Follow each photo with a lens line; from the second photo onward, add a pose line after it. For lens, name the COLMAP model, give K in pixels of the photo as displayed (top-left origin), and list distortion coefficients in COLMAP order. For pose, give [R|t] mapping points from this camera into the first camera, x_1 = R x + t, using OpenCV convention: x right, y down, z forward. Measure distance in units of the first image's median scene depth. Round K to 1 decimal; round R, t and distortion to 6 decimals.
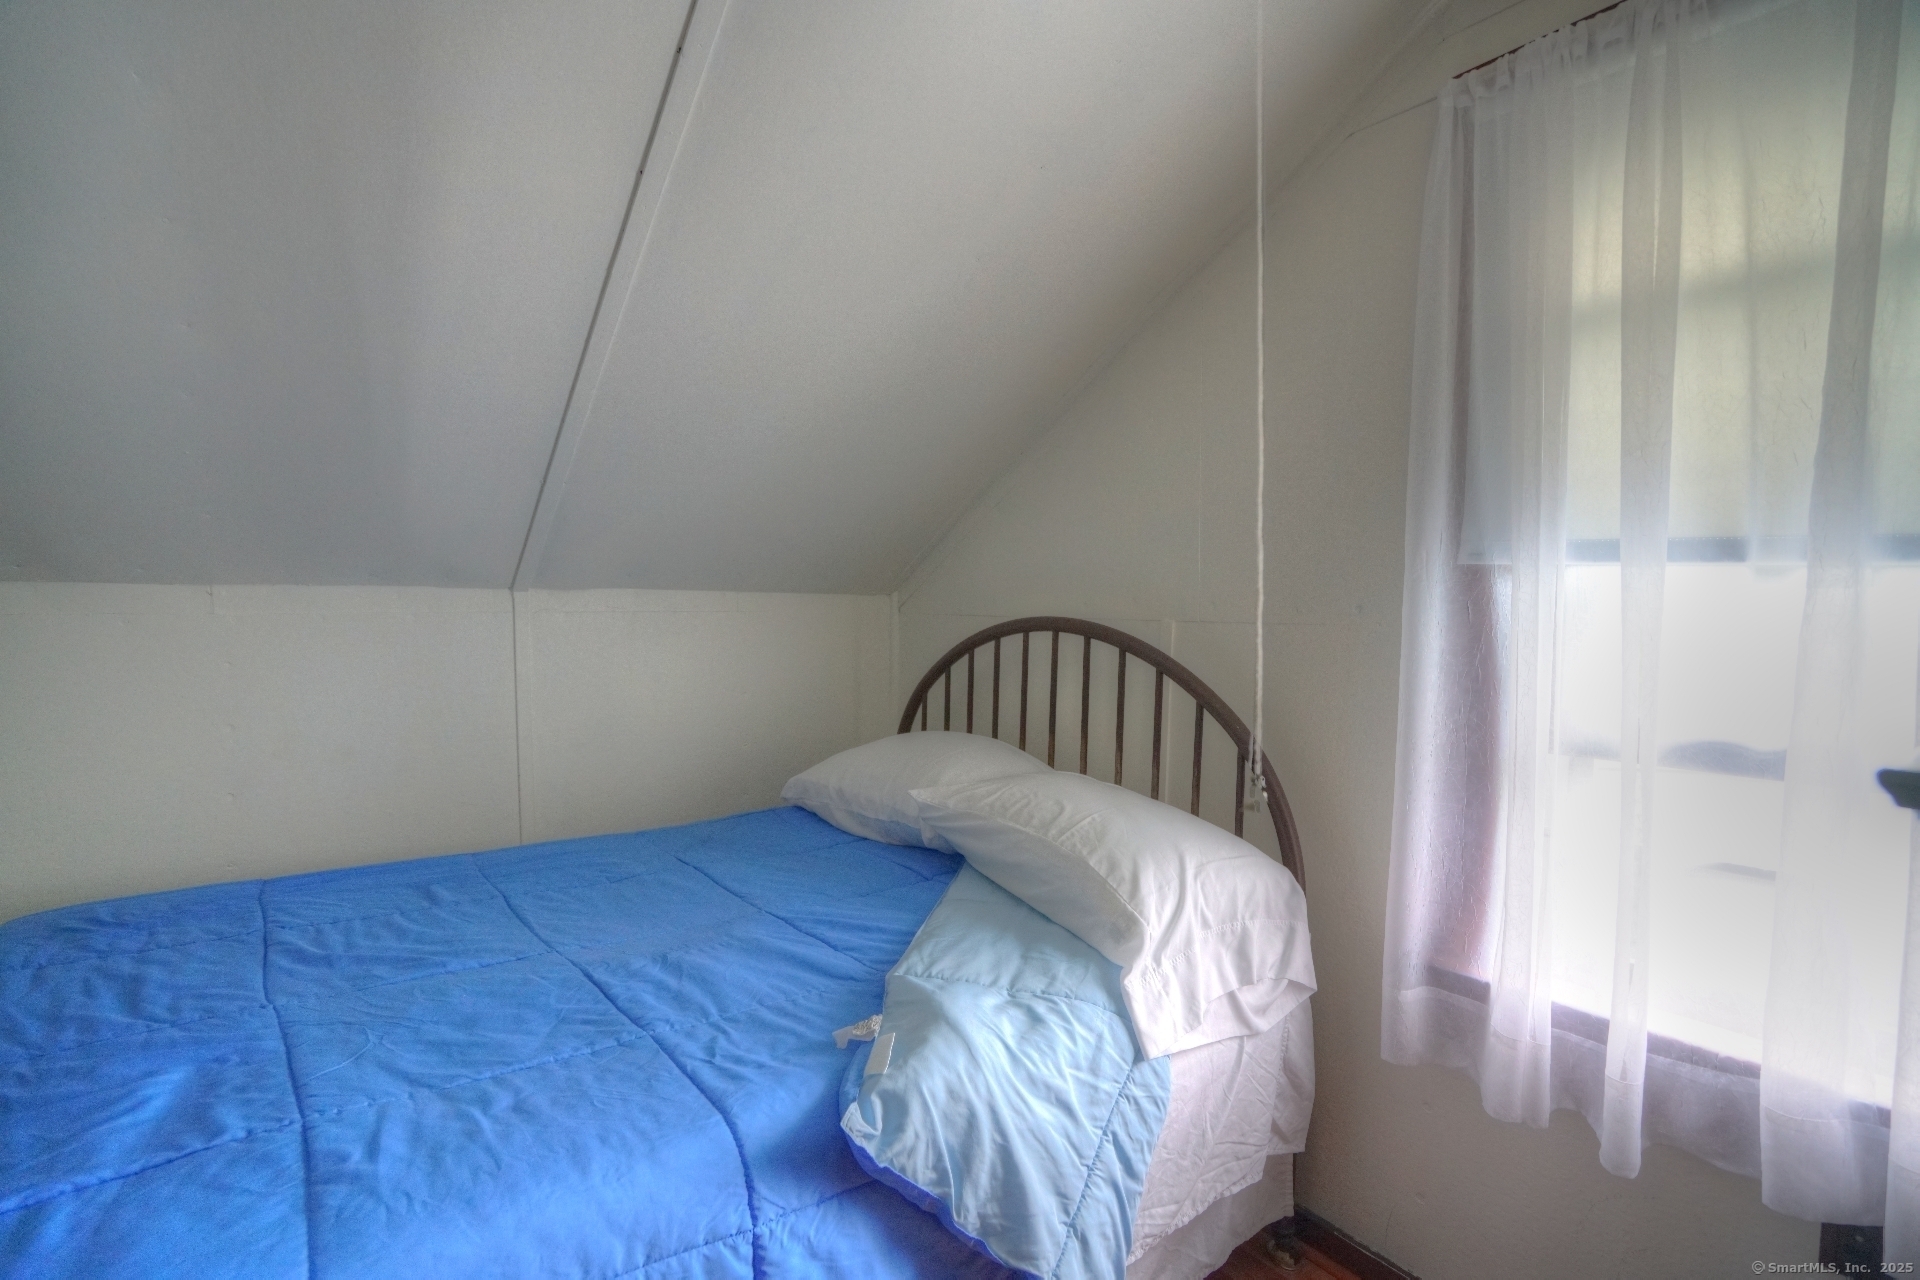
lens RADIAL K [[889.8, 0, 944.6], [0, 889.8, 642.6], [0, 0, 1]] dist [-0.024940, 0.001219]
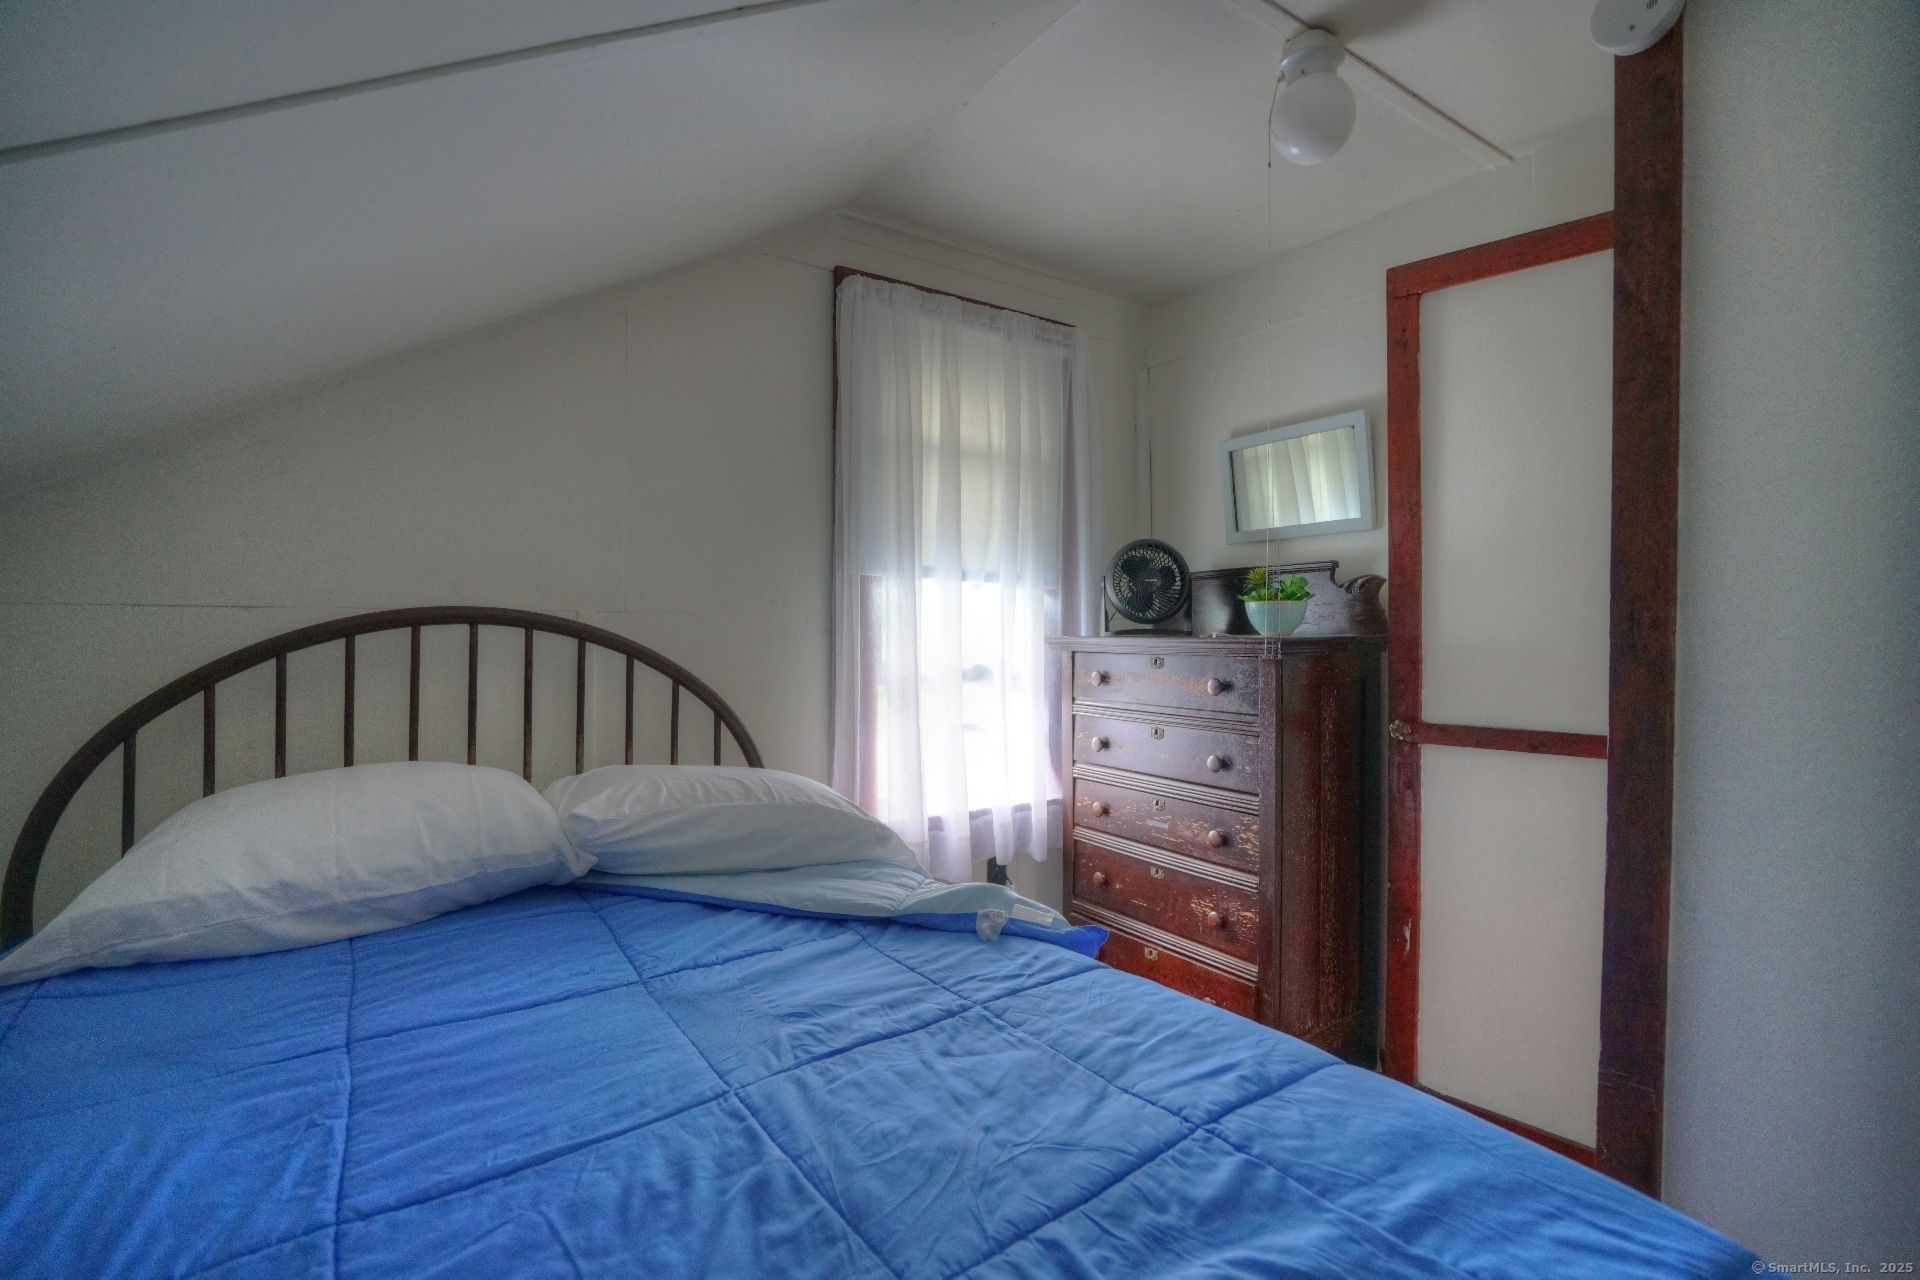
lens RADIAL K [[889.8, 0, 943.7], [0, 889.8, 629.1], [0, 0, 1]] dist [-0.024940, 0.001219]
pose [[0.049882, -0.029433, 0.998321, -1.214249], [0.028379, 0.999204, 0.028041, -0.031699], [-0.998352, 0.026933, 0.050678, 0.860157]]
